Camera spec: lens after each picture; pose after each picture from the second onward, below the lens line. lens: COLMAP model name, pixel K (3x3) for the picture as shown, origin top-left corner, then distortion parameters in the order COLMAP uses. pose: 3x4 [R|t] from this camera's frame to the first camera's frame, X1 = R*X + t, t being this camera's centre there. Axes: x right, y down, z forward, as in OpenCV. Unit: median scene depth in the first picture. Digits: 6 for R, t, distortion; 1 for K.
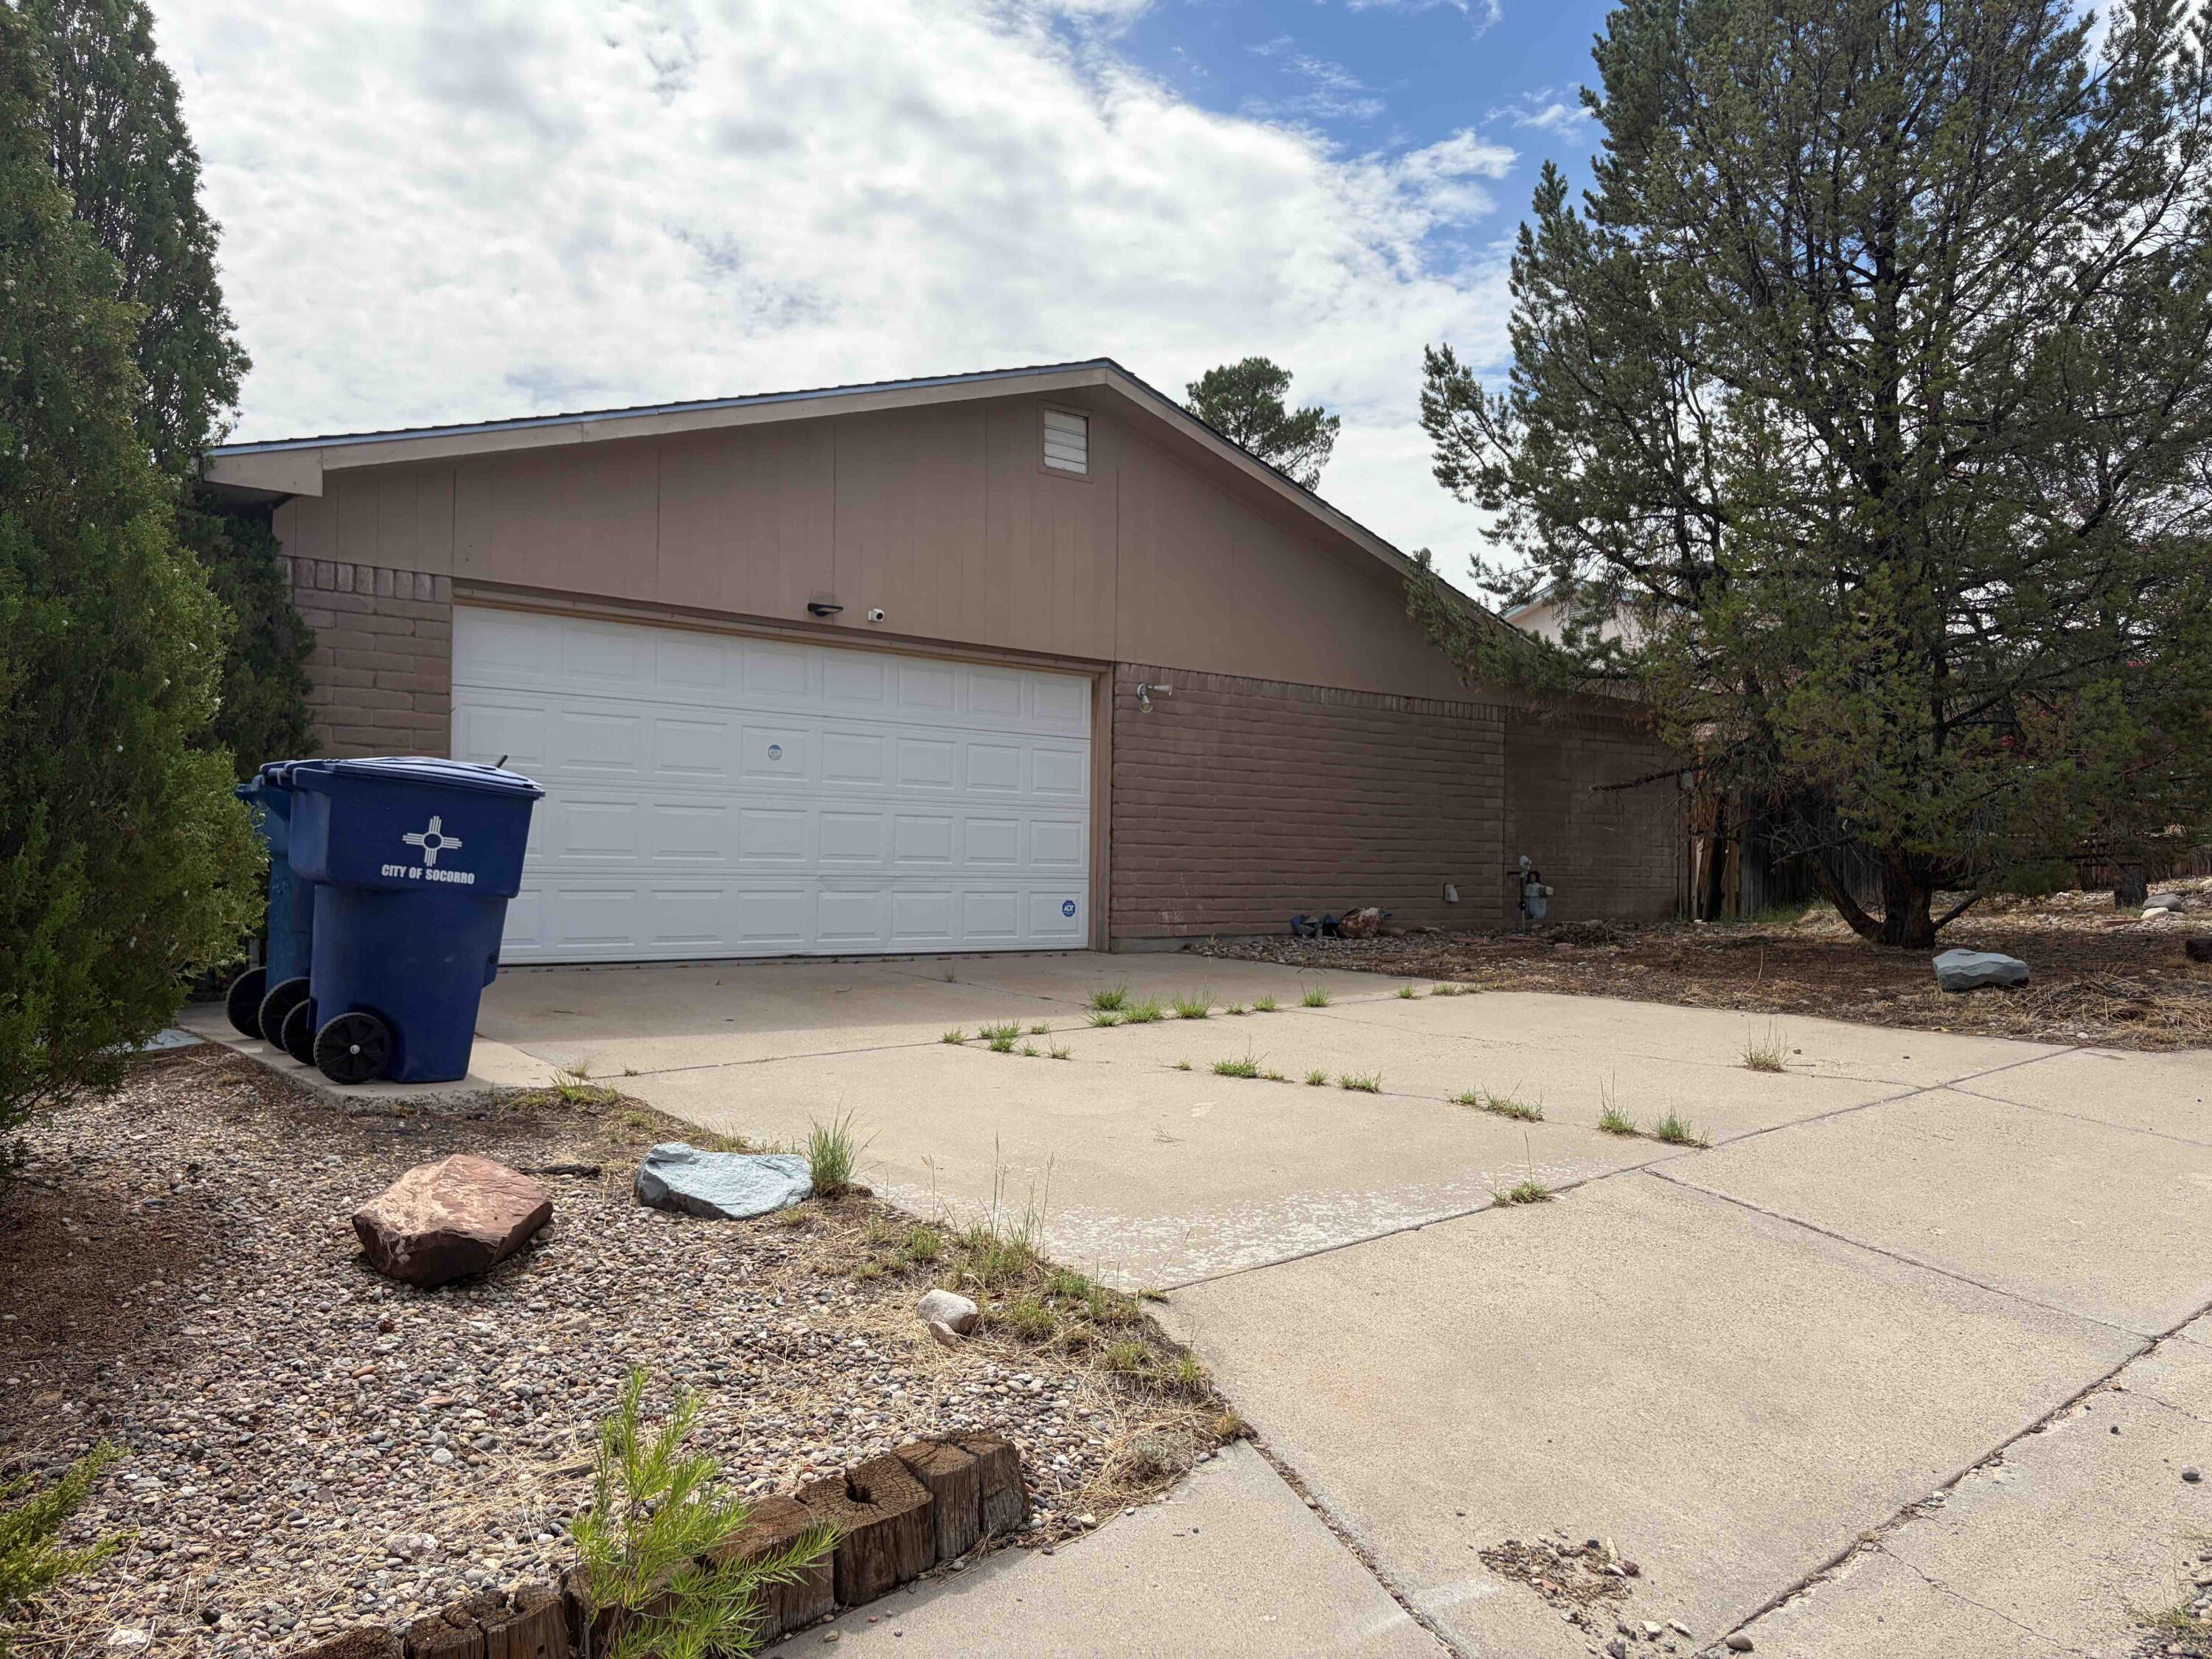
lens RADIAL K [[1667.1, 0, 1106.0], [0, 1667.1, 829.5], [0, 0, 1]] dist [0.056018, -0.057809]
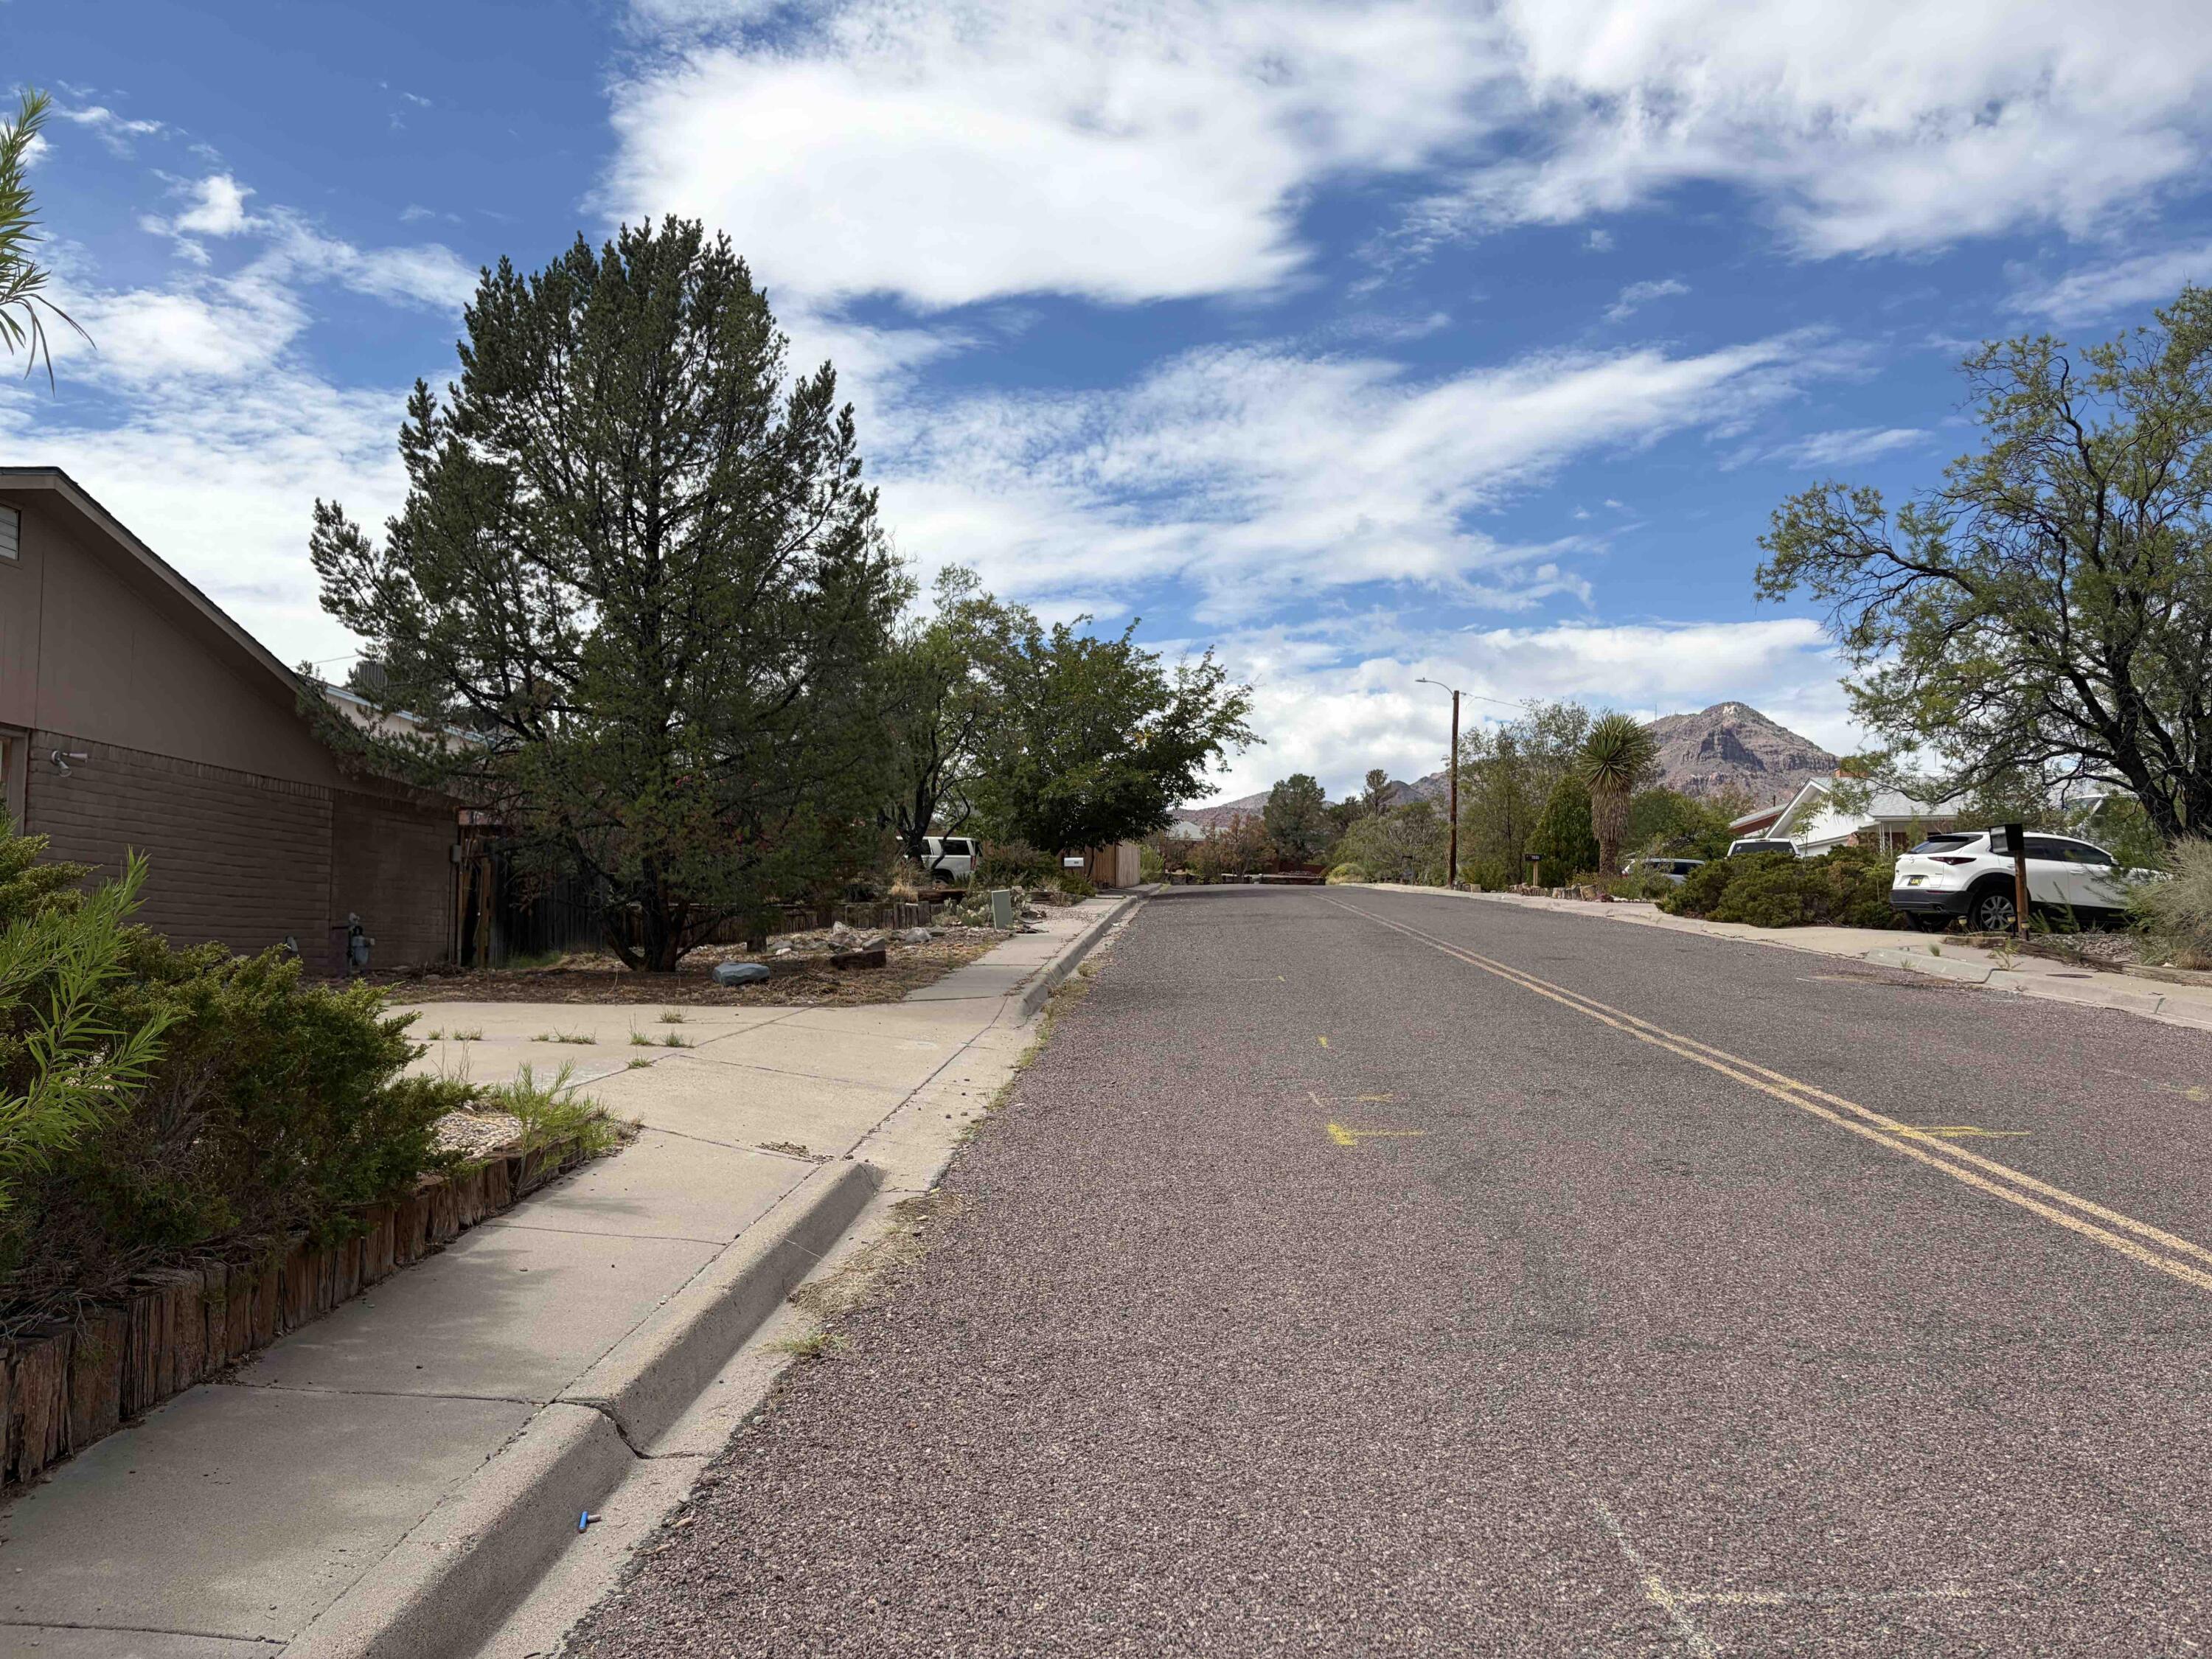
lens RADIAL K [[1667.1, 0, 1106.0], [0, 1667.1, 829.5], [0, 0, 1]] dist [0.056018, -0.057809]
pose [[0.687704, 0.045401, 0.724570, -0.302716], [-0.008881, 0.998494, -0.054137, 0.018993], [-0.725936, 0.030795, 0.687072, -0.276257]]
